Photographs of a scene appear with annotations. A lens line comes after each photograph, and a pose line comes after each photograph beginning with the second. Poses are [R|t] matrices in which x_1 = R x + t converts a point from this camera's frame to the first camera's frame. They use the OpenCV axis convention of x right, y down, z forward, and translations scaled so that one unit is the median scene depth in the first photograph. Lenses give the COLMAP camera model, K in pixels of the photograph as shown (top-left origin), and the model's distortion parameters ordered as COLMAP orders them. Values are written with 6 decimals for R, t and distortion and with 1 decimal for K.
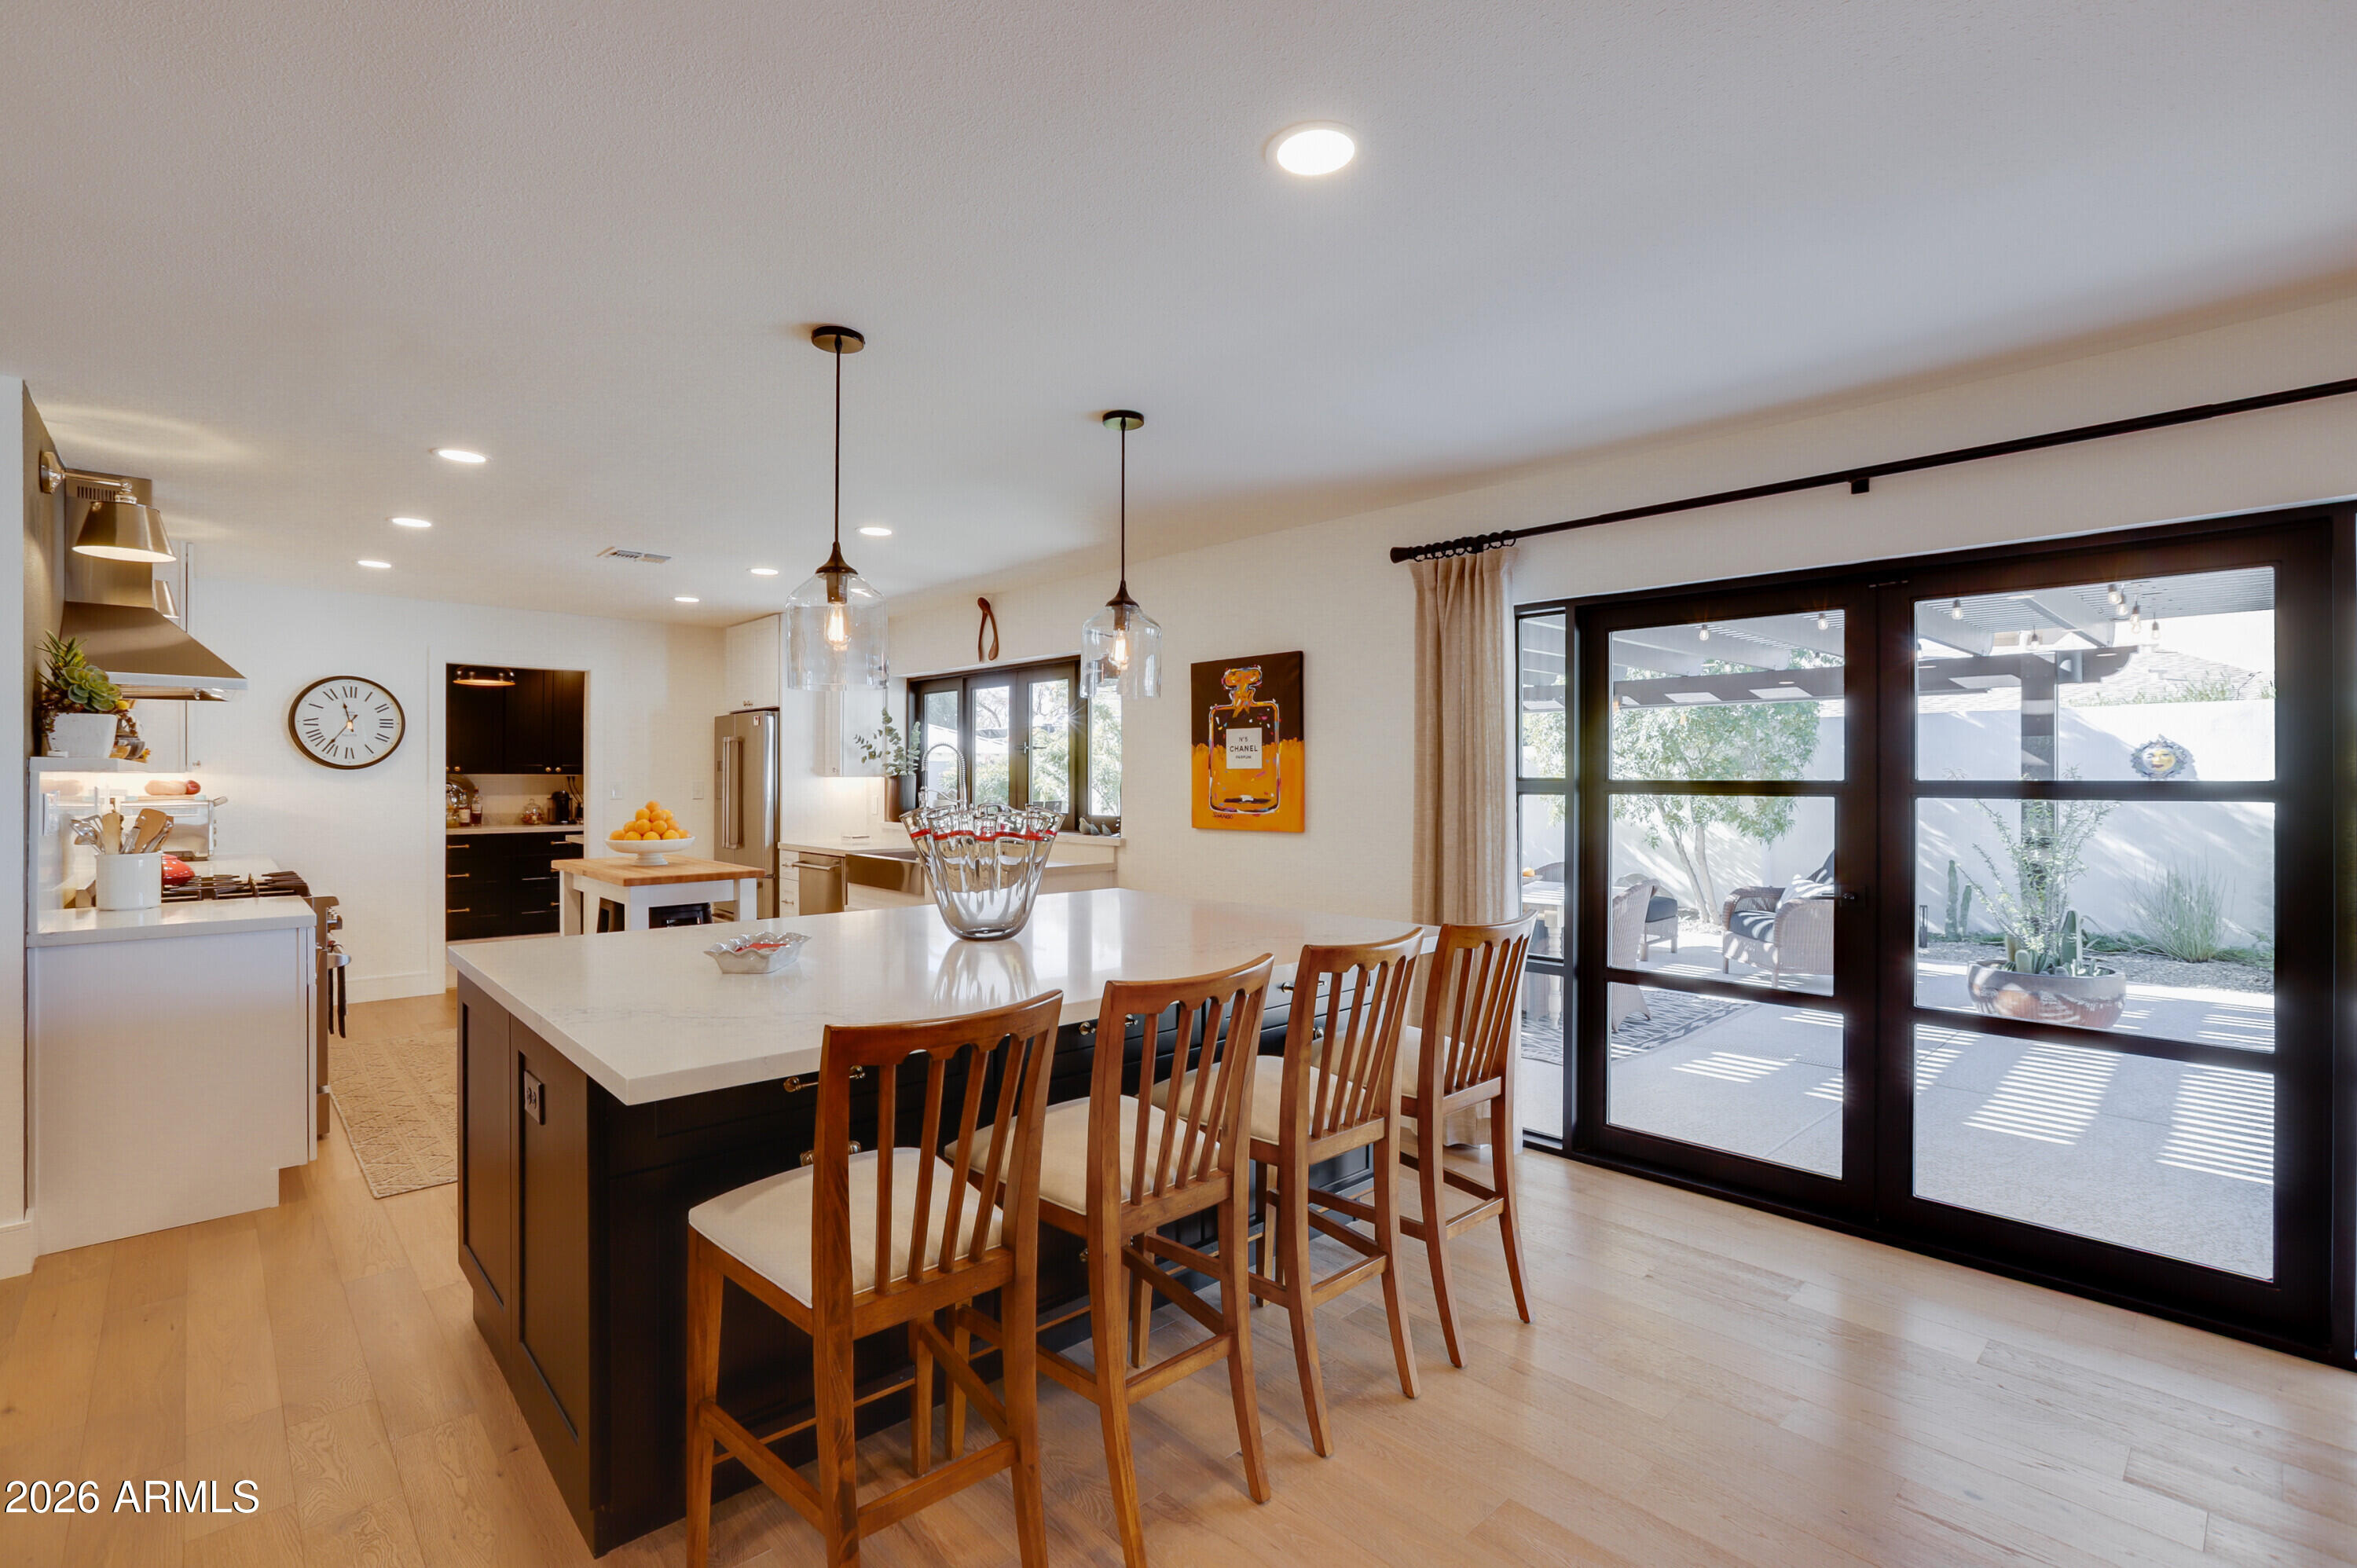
lens RADIAL K [[1073.3, 0, 1179.0], [0, 1073.3, 788.9], [0, 0, 1]] dist [0.000285, 0.002001]
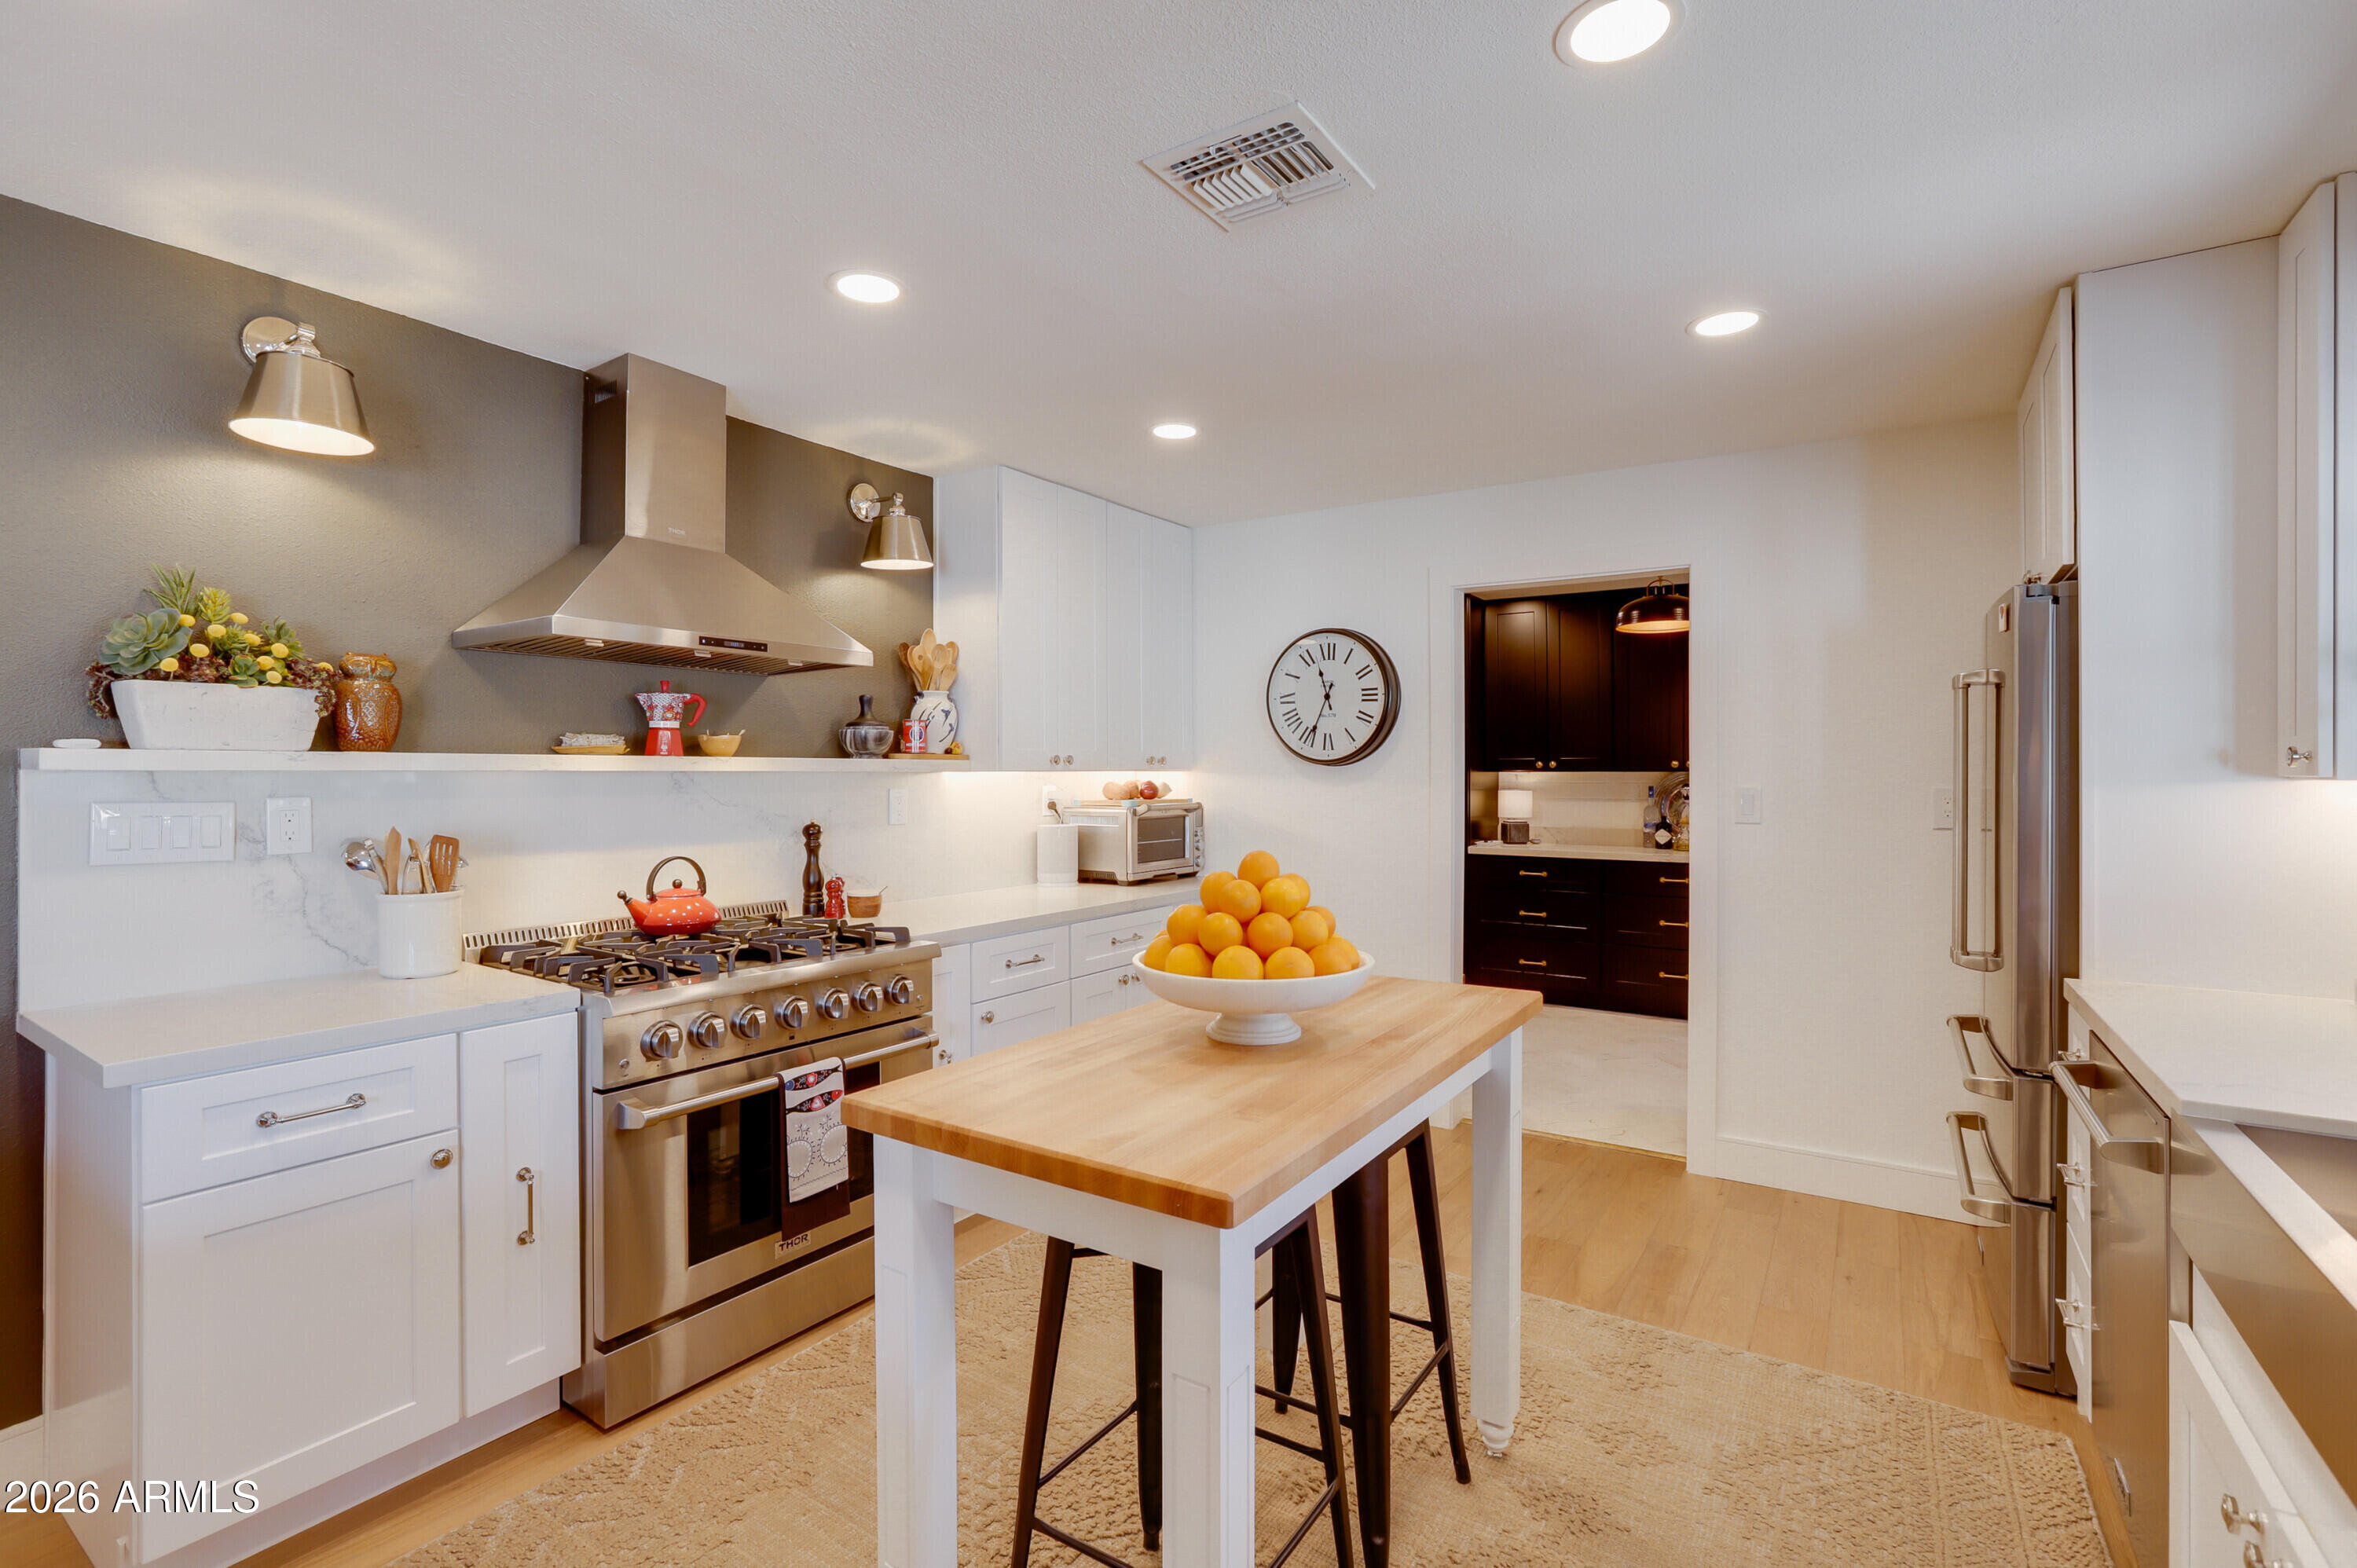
lens RADIAL K [[1073.3, 0, 1177.5], [0, 1073.3, 783.6], [0, 0, 1]] dist [0.000285, 0.002001]
pose [[0.244572, 0.008228, -0.969596, -0.132189], [-0.009208, 0.999939, 0.006163, -0.009870], [0.969587, 0.007421, 0.244633, 0.729139]]
